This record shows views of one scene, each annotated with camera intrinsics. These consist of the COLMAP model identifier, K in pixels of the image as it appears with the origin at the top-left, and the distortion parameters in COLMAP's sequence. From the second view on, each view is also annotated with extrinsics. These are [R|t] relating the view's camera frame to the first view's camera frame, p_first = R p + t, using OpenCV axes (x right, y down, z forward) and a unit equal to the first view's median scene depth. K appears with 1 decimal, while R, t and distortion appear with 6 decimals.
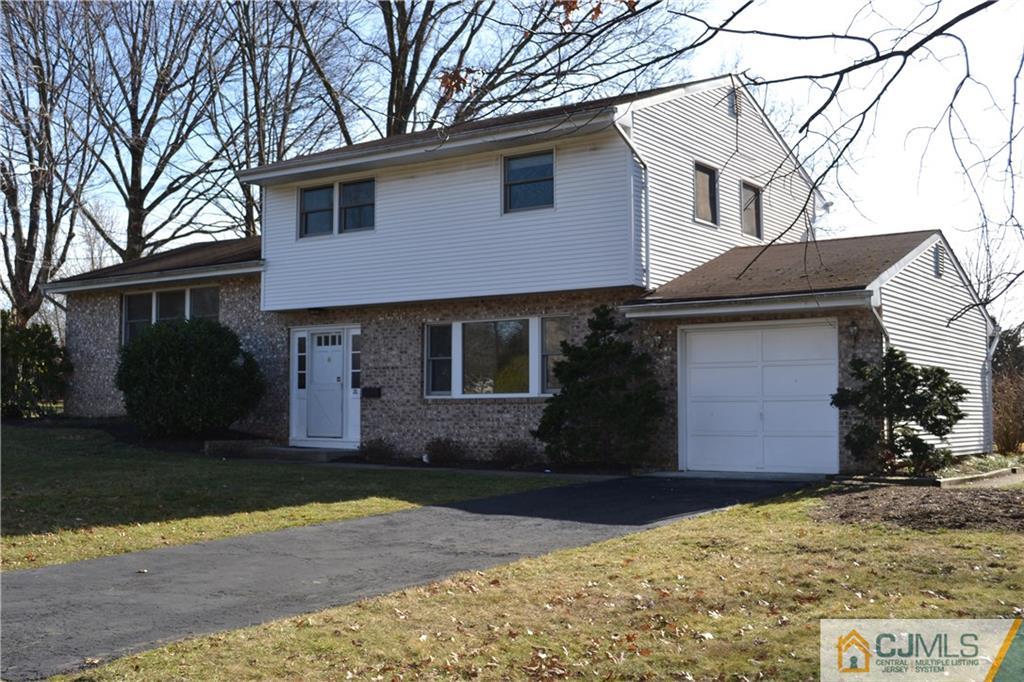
lens RADIAL K [[1152.8, 0, 508.8], [0, 1152.8, 339.1], [0, 0, 1]] dist [-0.083916, 0.000000]
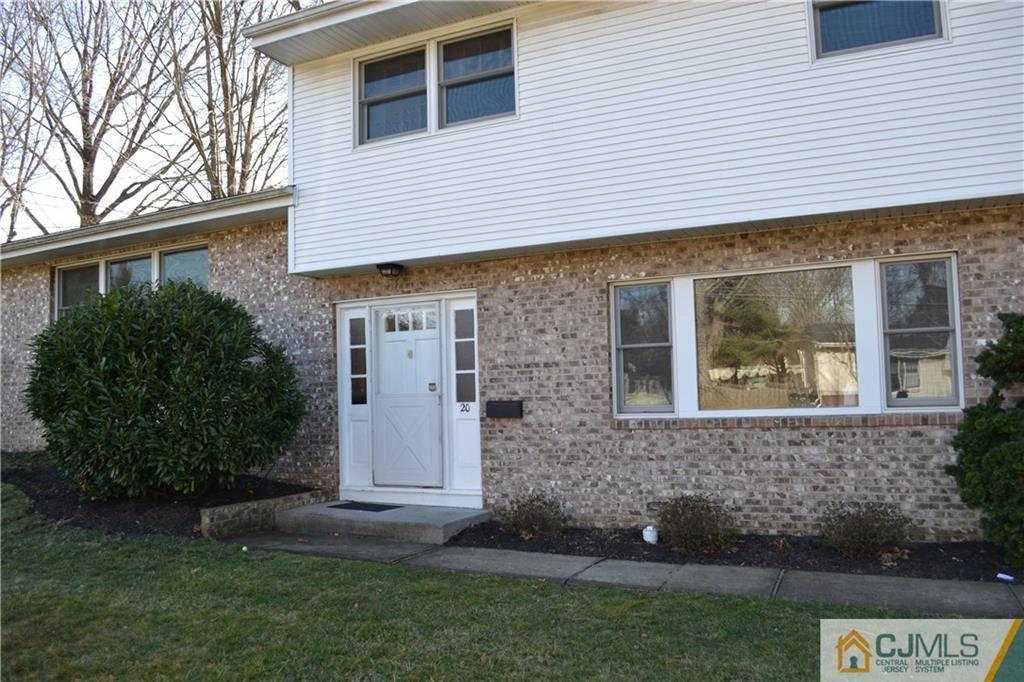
lens RADIAL K [[813.8, 0, 496.3], [0, 813.8, 365.7], [0, 0, 1]] dist [-0.089542, 0.011652]
pose [[0.989143, -0.017723, 0.145884, -0.180660], [0.015304, 0.999726, 0.017686, 0.017602], [-0.146158, -0.015261, 0.989144, 0.604664]]
